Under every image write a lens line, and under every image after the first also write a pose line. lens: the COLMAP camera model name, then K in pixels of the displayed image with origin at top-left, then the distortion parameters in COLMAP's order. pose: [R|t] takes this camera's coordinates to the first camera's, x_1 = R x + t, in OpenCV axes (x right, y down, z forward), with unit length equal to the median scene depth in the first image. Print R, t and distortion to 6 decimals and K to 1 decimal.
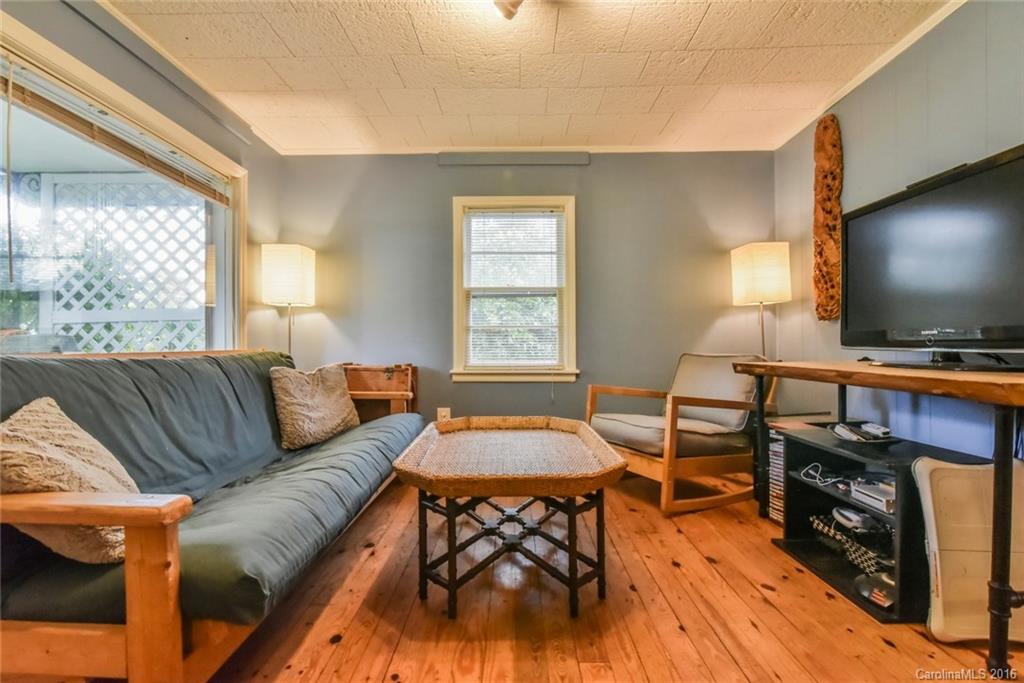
lens RADIAL K [[484.2, 0, 512.6], [0, 484.2, 346.6], [0, 0, 1]] dist [-0.015687, 0.000592]
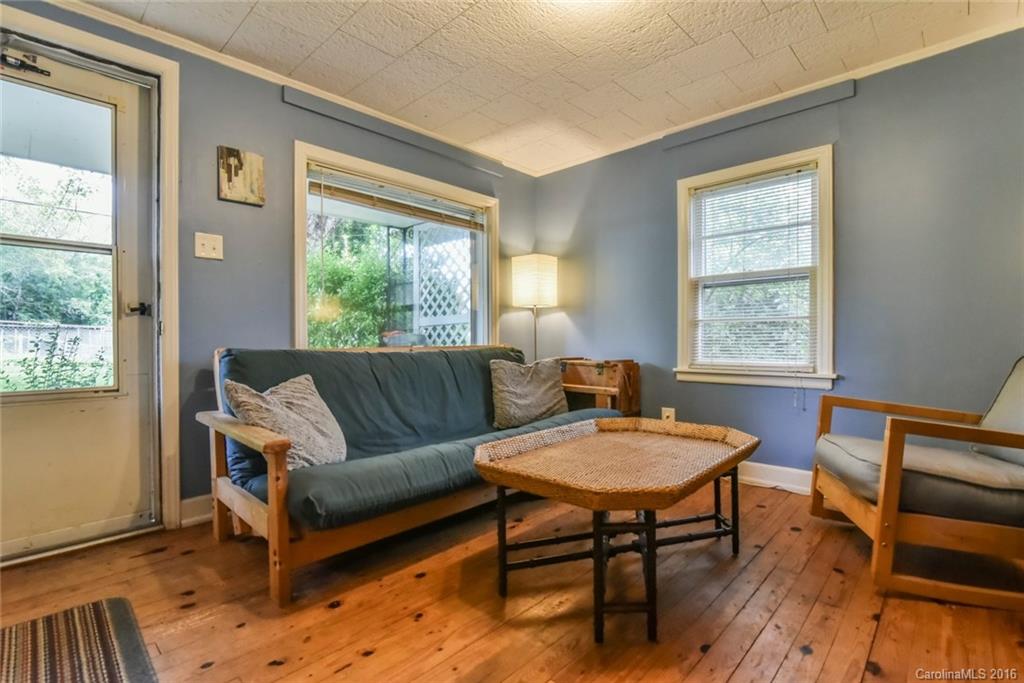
lens RADIAL K [[484.2, 0, 499.1], [0, 484.2, 346.4], [0, 0, 1]] dist [-0.015687, 0.000592]
pose [[0.720422, 0.008358, -0.693485, 0.306866], [0.000880, 0.999916, 0.012965, -0.006025], [0.693535, -0.009951, 0.720354, 0.107285]]
